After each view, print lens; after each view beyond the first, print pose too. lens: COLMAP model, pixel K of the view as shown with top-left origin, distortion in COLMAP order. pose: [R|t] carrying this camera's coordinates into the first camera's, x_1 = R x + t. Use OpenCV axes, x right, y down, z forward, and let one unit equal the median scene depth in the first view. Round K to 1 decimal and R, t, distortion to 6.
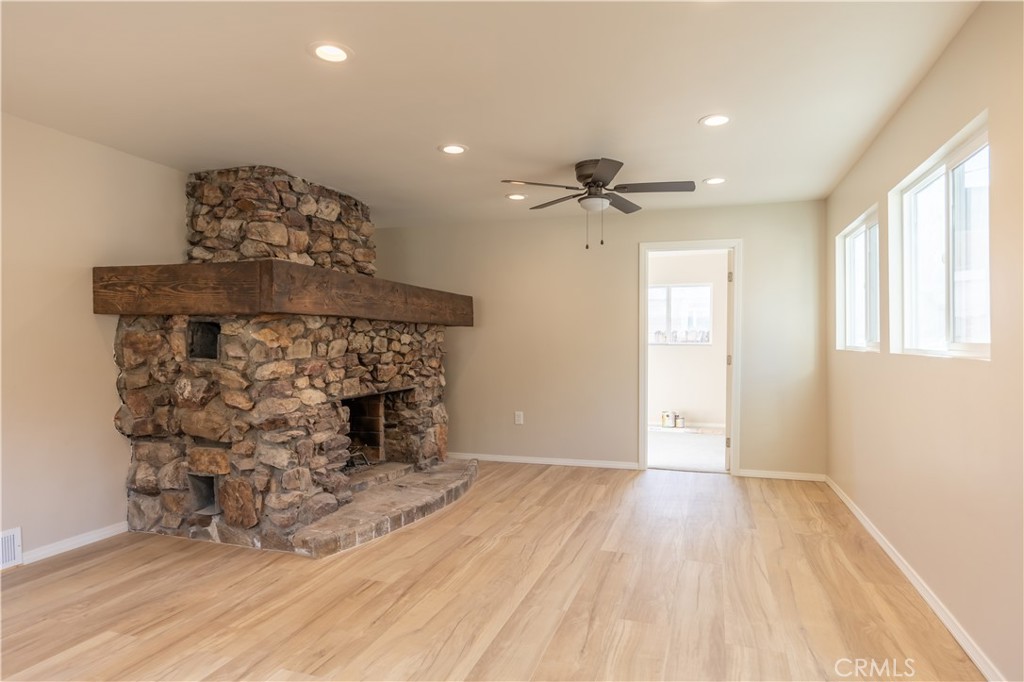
lens RADIAL K [[578.2, 0, 525.8], [0, 578.2, 362.5], [0, 0, 1]] dist [-0.005728, -0.000721]
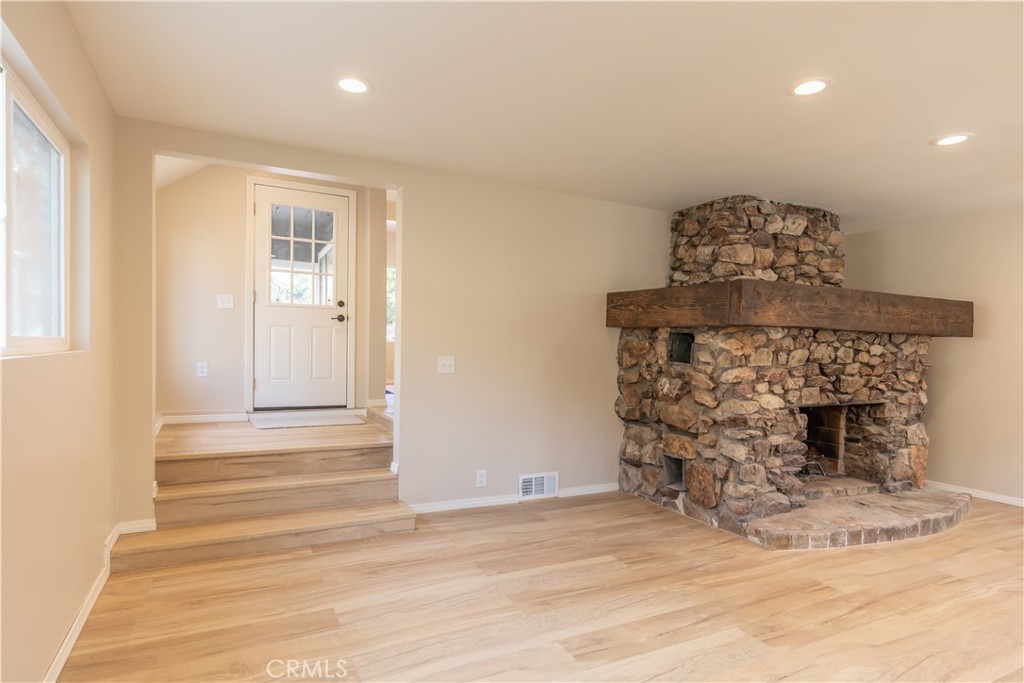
lens RADIAL K [[547.1, 0, 496.5], [0, 547.1, 363.5], [0, 0, 1]] dist [0.003221, 0.000262]
pose [[0.689297, 0.039514, -0.723401, 0.016473], [-0.046993, 0.998847, 0.009782, 0.001900], [0.722954, 0.027252, 0.690359, -0.082769]]
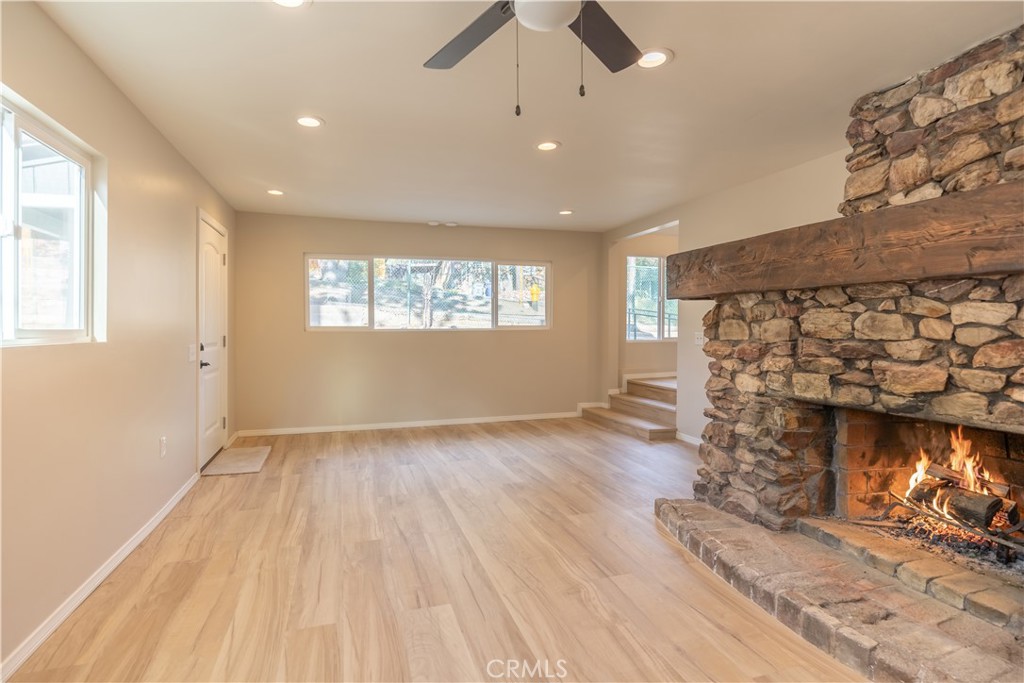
lens RADIAL K [[515.4, 0, 485.5], [0, 515.4, 341.9], [0, 0, 1]] dist [-0.010817, 0.000310]
pose [[-0.833945, 0.024317, -0.551312, 0.402880], [-0.011107, 0.998087, 0.060826, -0.048078], [0.551736, 0.056849, -0.832079, 1.397294]]
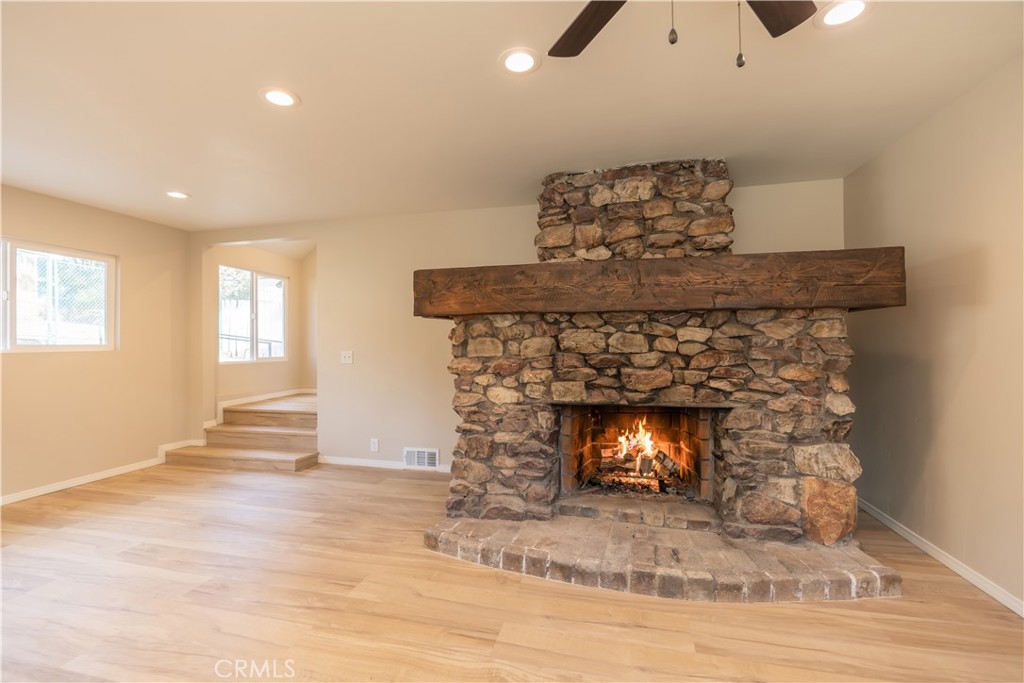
lens RADIAL K [[450.2, 0, 512.0], [0, 450.2, 341.5], [0, 0, 1]] dist [-0.019095, 0.000145]
pose [[0.066370, -0.000319, -0.997795, 0.396889], [-0.026812, 0.999638, -0.002103, -0.031472], [0.997435, 0.026892, 0.066338, 0.933561]]
